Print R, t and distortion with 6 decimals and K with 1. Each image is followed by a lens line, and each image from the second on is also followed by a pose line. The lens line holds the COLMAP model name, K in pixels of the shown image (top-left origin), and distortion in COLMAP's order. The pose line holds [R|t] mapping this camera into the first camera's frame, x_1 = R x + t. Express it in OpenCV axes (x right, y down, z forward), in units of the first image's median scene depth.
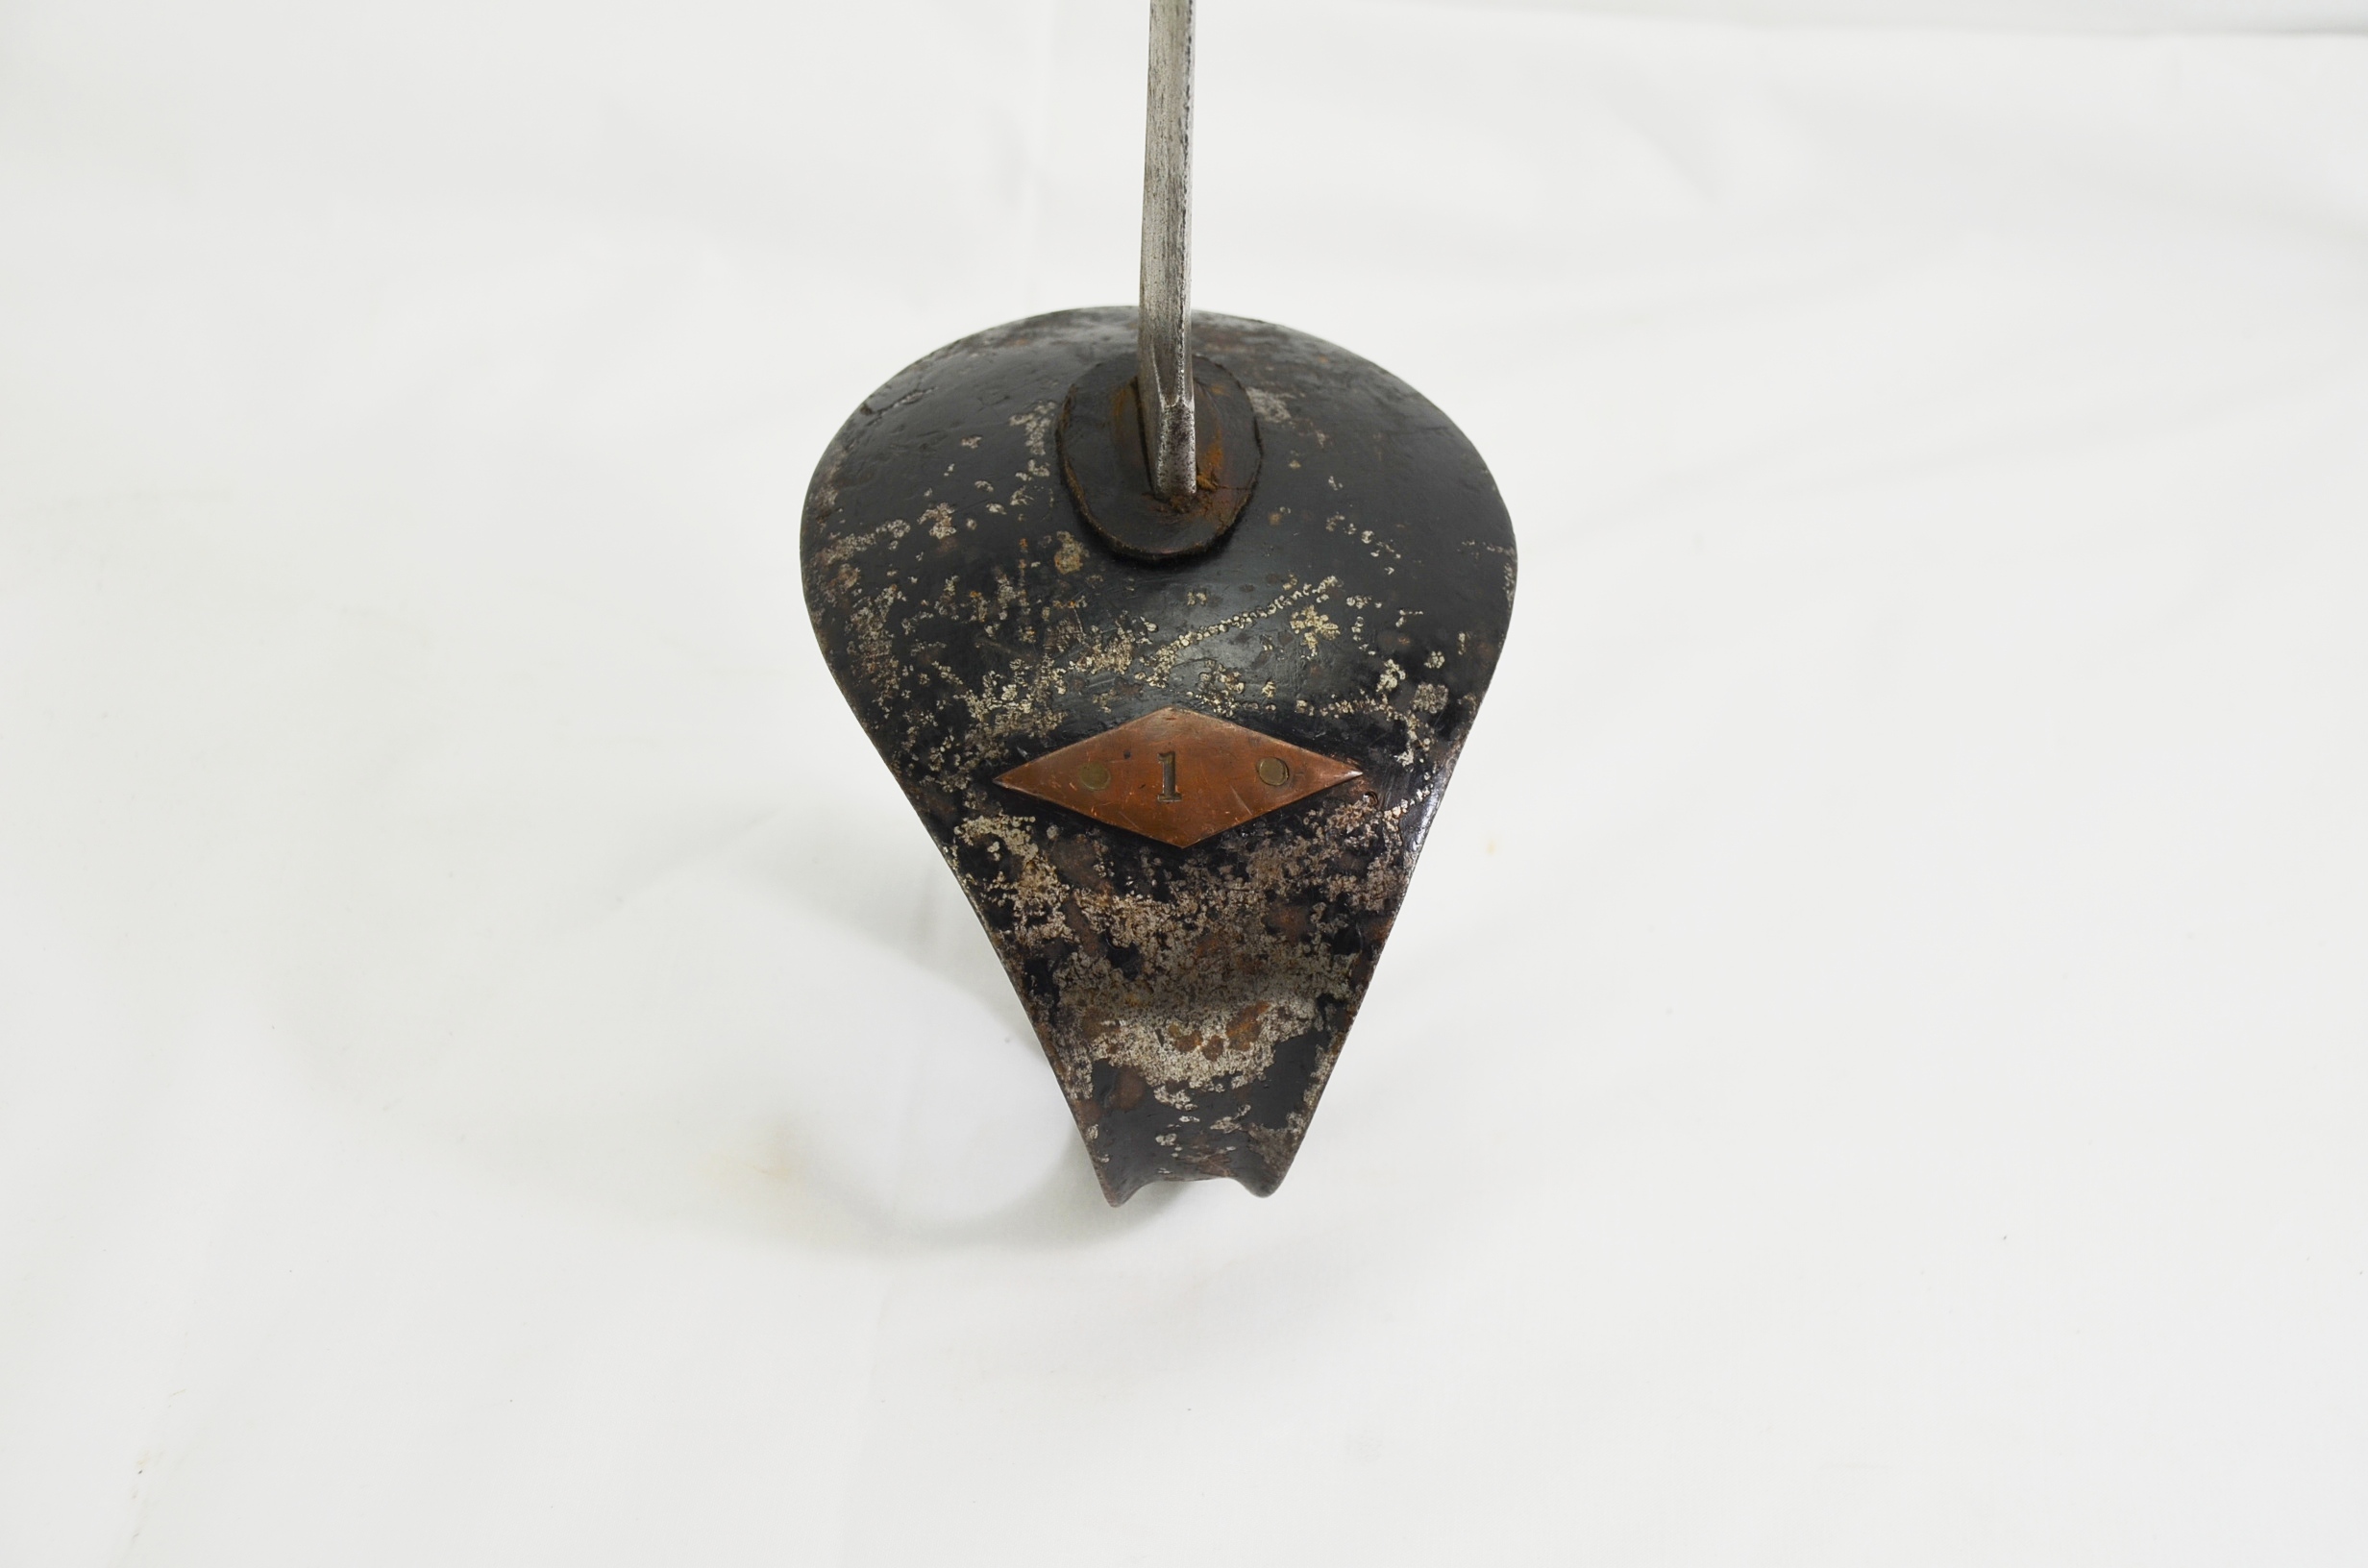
lens RADIAL K [[4095.4, 0, 1184.0], [0, 4095.4, 784.0], [0, 0, 1]] dist [0.188924, 0.056638]
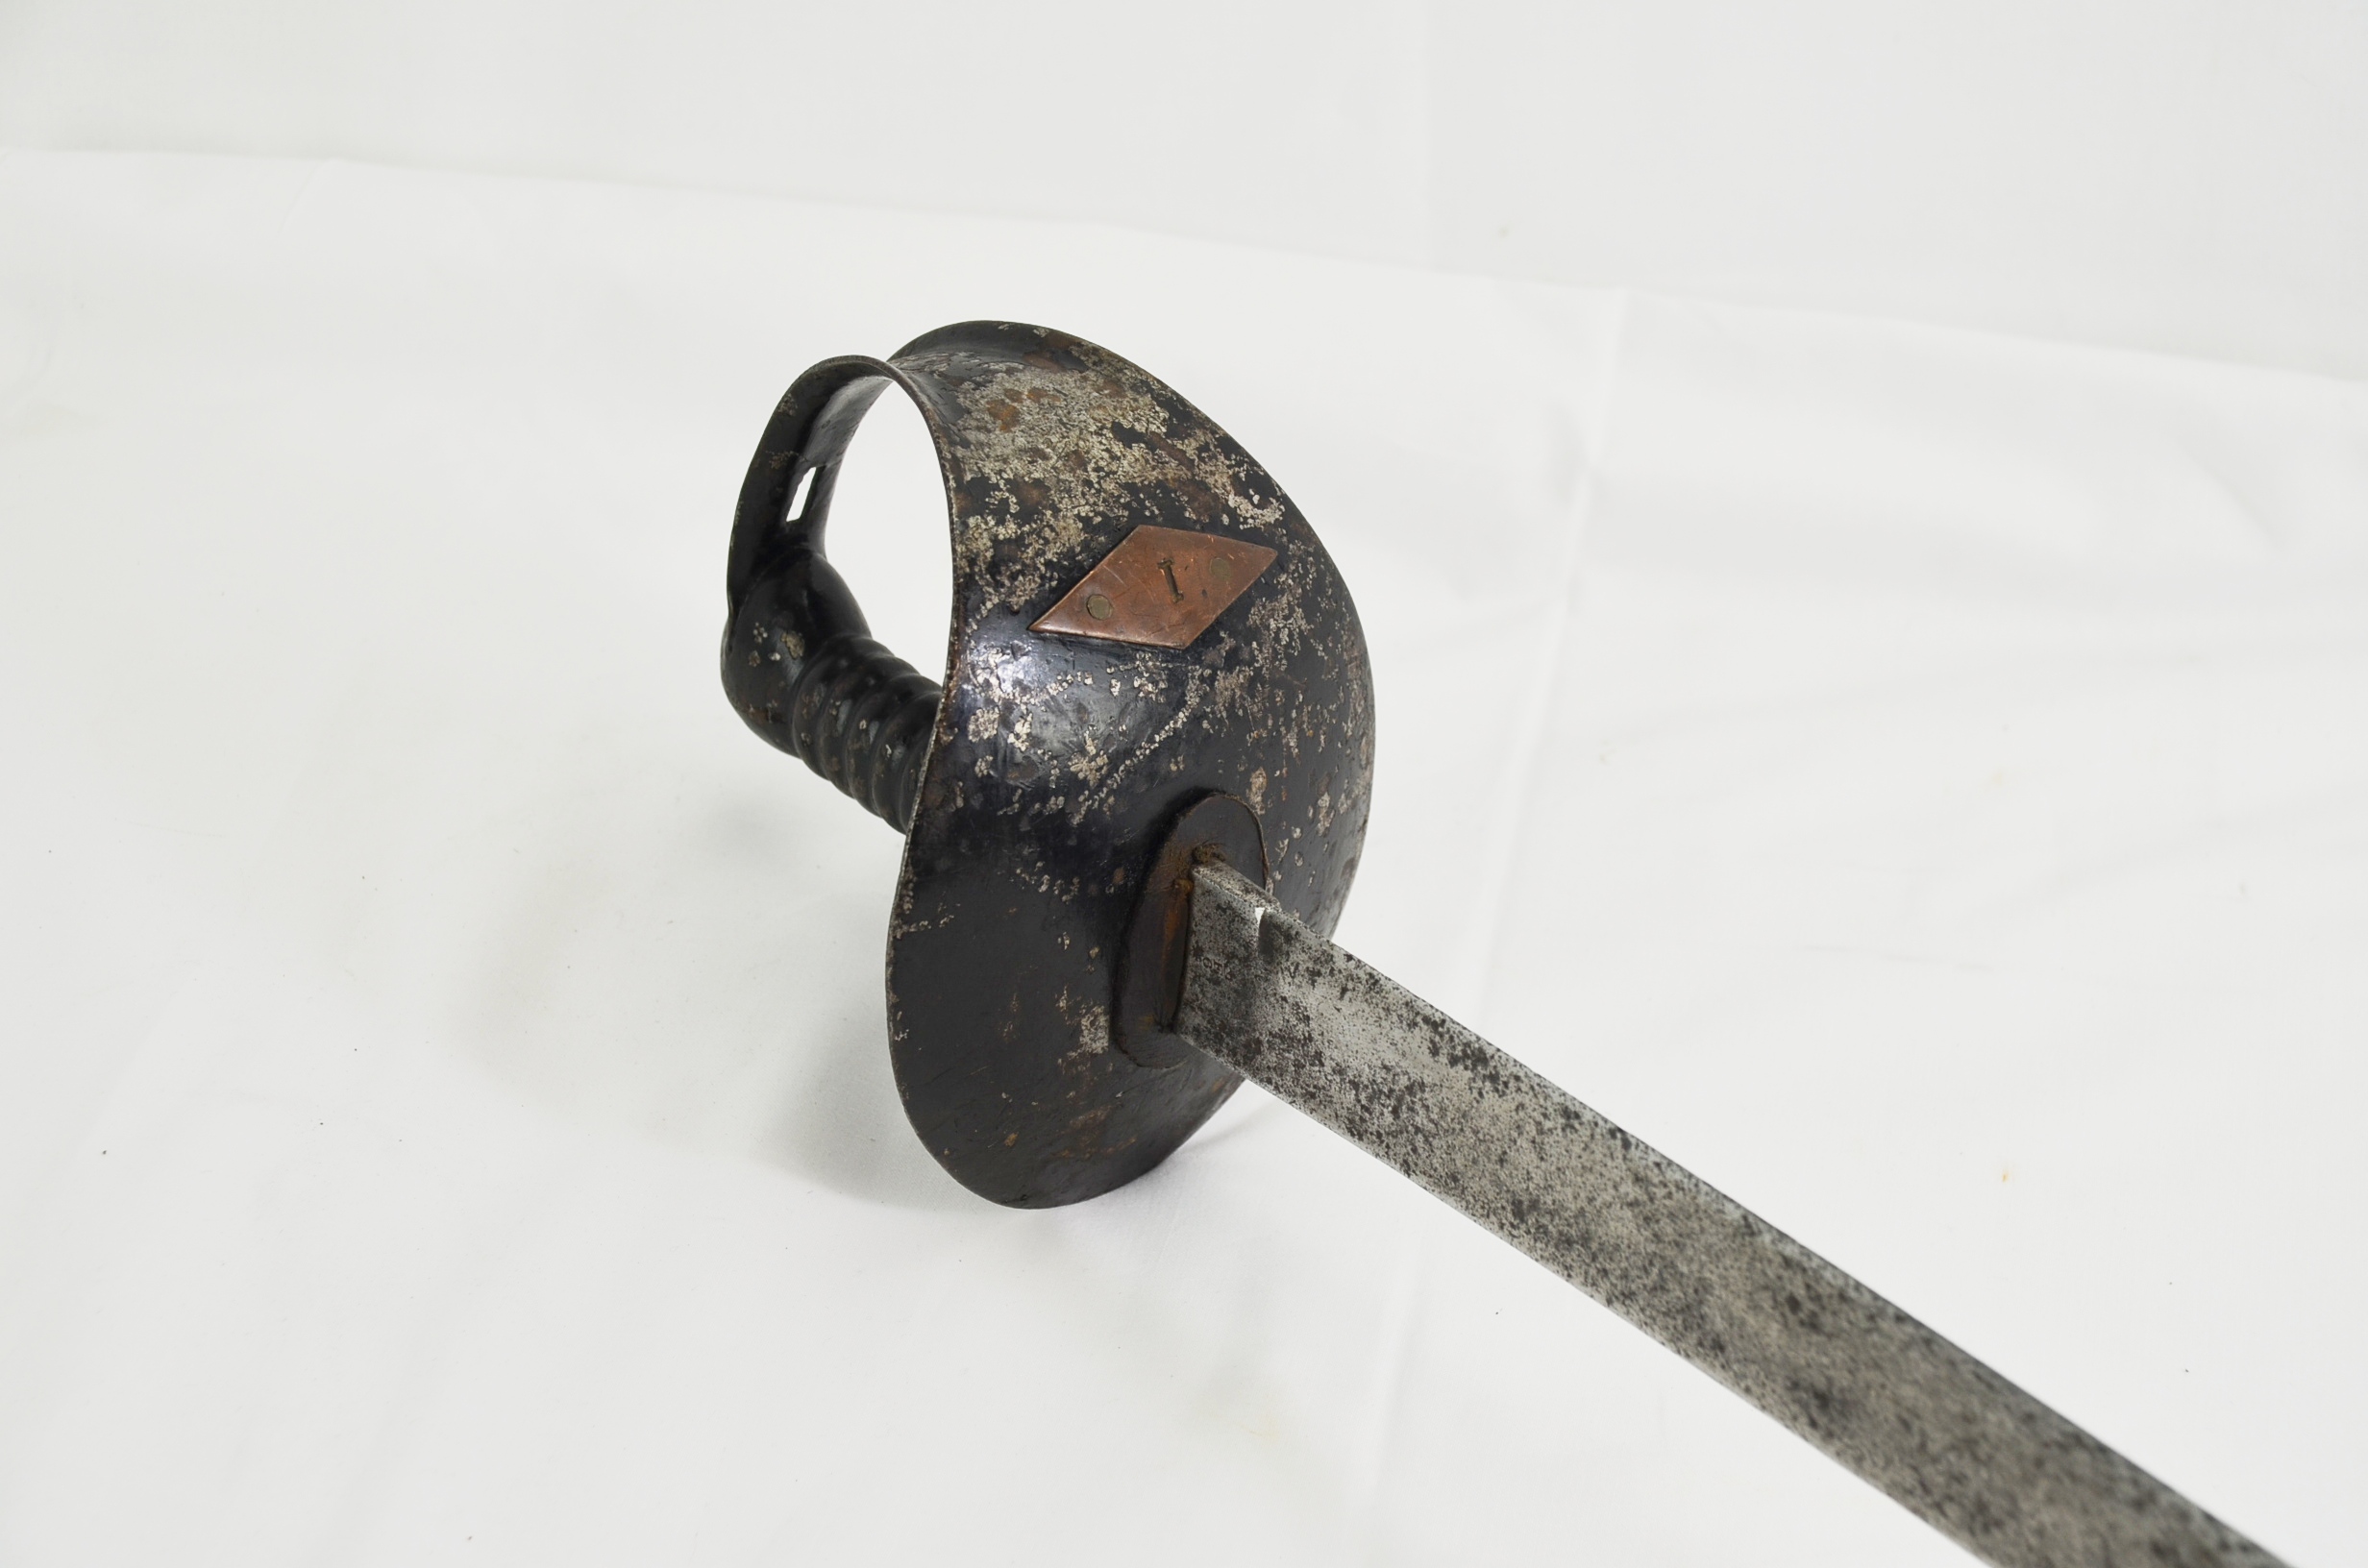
lens RADIAL K [[4095.4, 0, 1184.0], [0, 4095.4, 784.0], [0, 0, 1]] dist [0.188924, 0.056638]
pose [[-0.712832, 0.208395, -0.669658, 0.754208], [-0.423016, -0.889351, 0.173526, -0.246468], [-0.559399, 0.406971, 0.722113, 0.207818]]
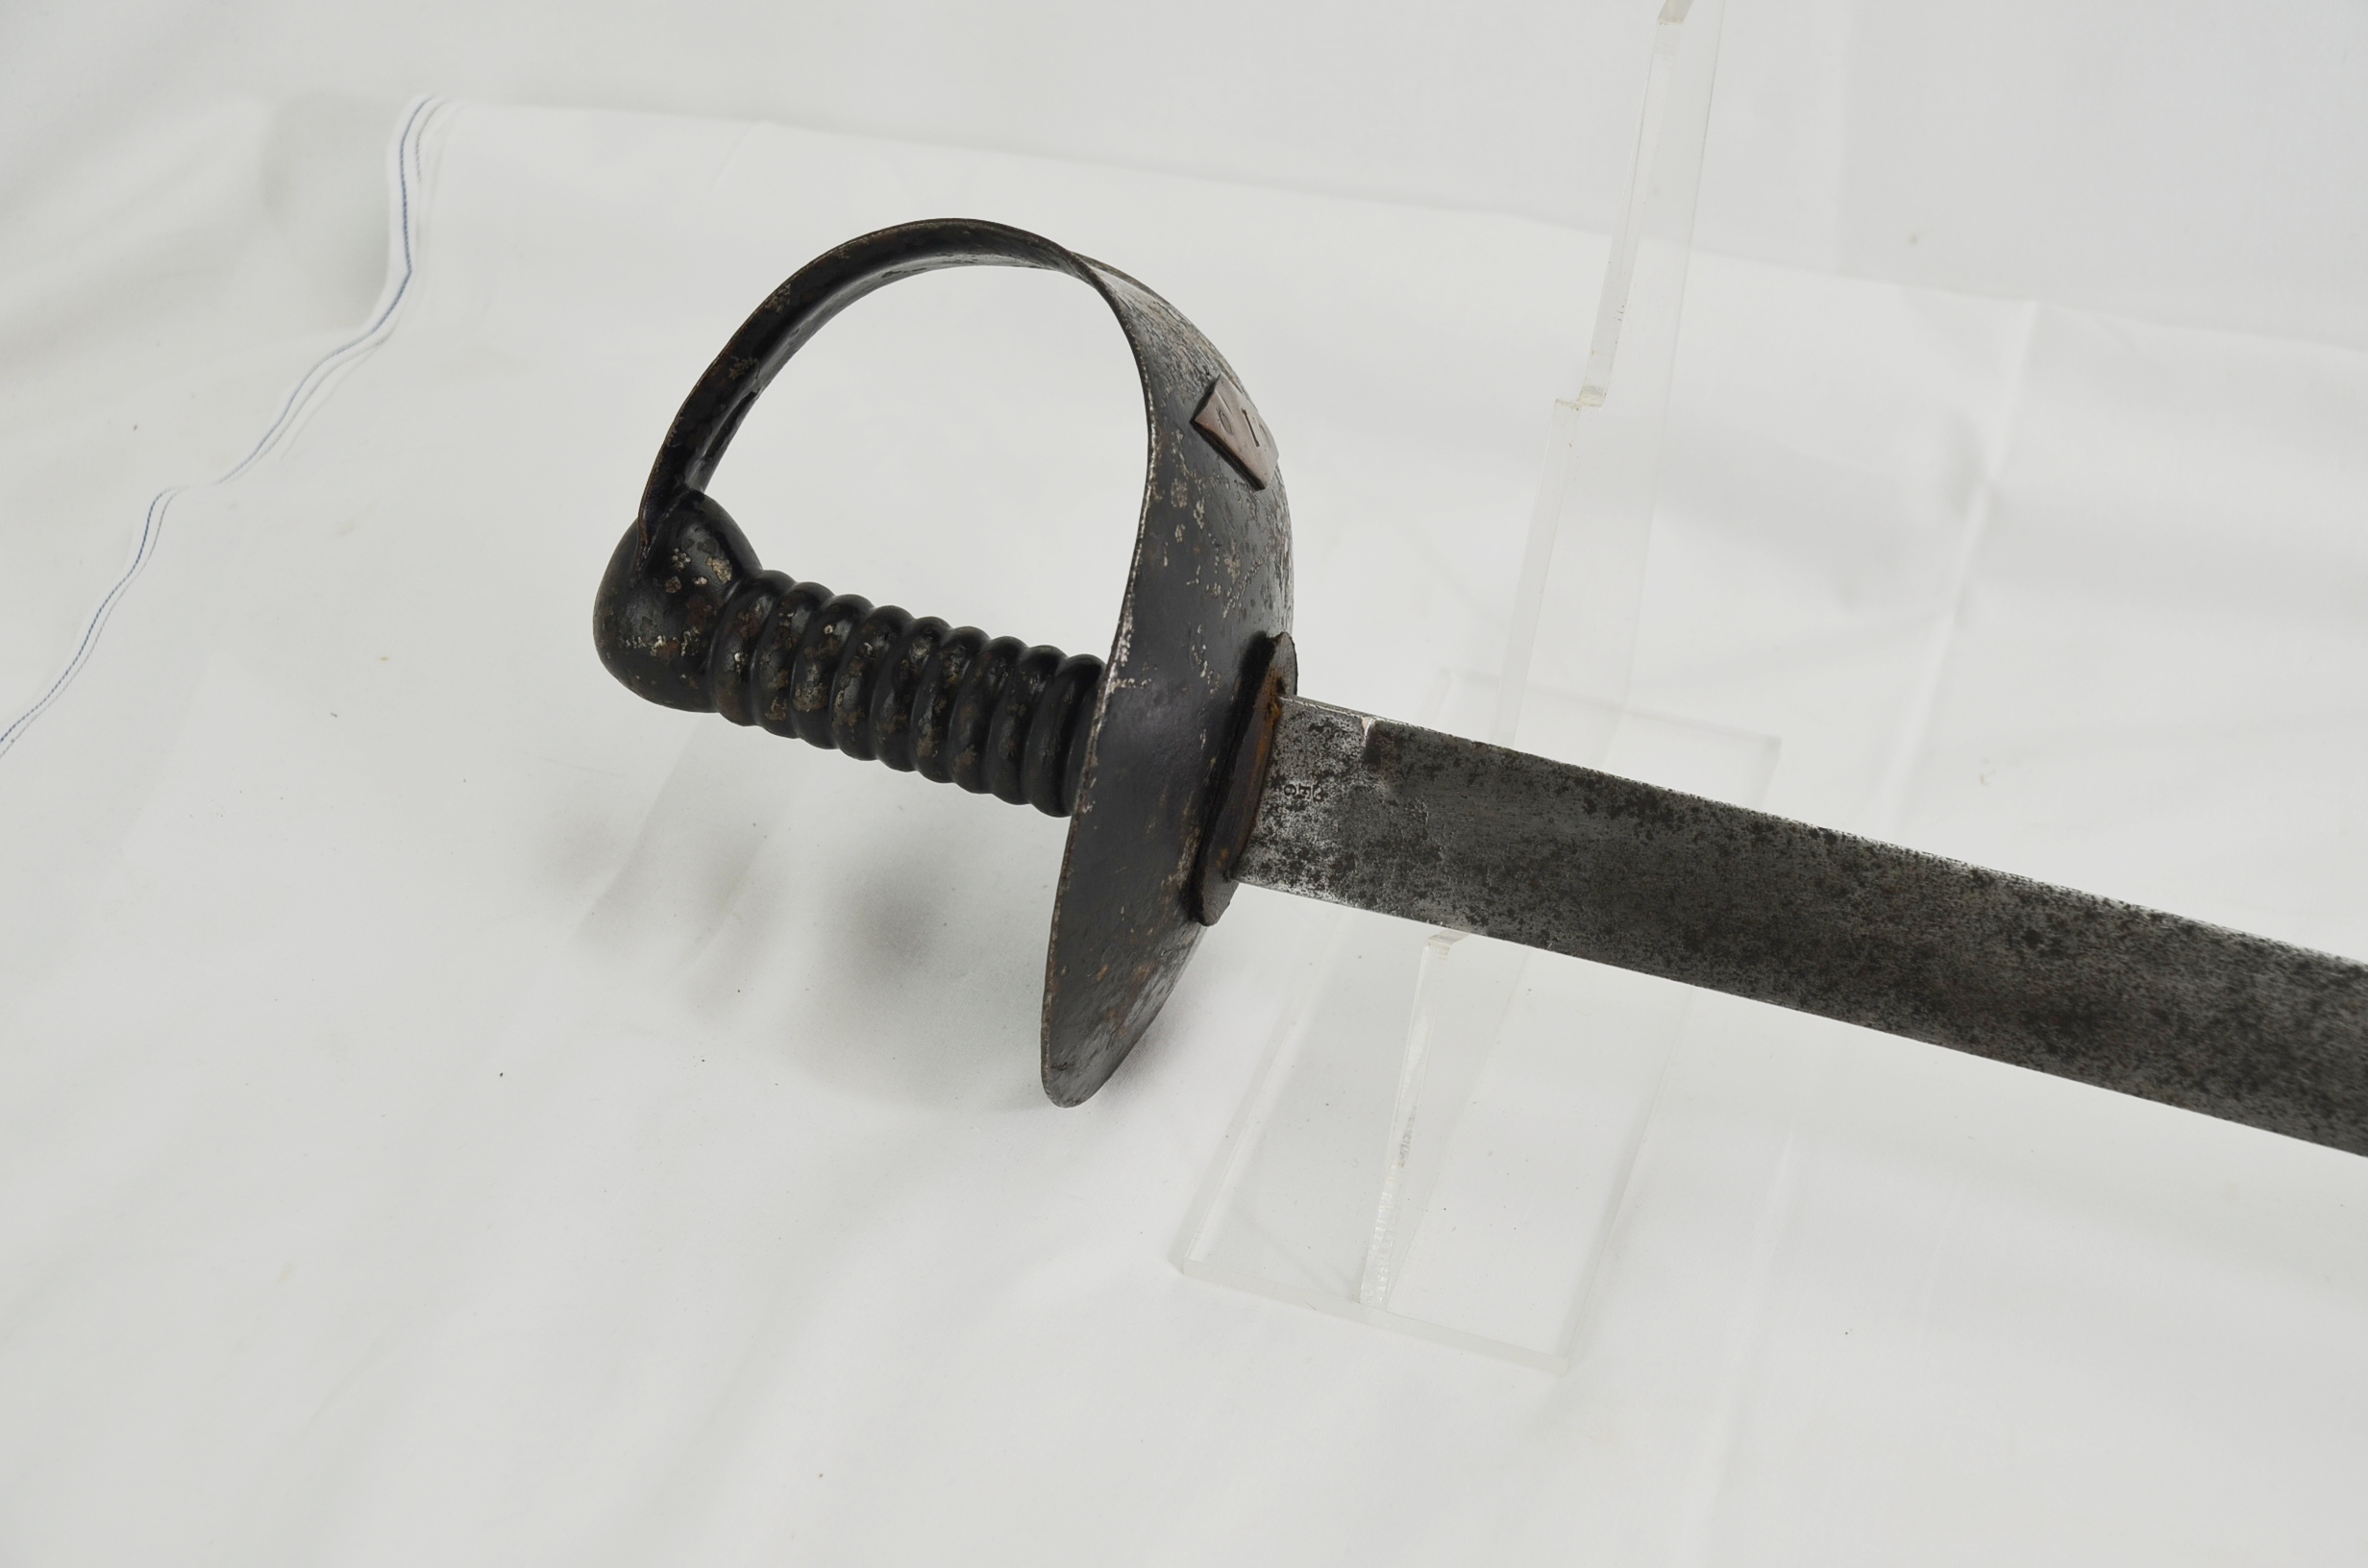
lens RADIAL K [[4095.4, 0, 1184.0], [0, 4095.4, 784.0], [0, 0, 1]] dist [0.188924, 0.056638]
pose [[-0.211811, -0.073153, -0.974569, 1.149309], [-0.543082, -0.820247, 0.179601, -0.289230], [-0.812526, 0.567313, 0.134009, 0.906302]]
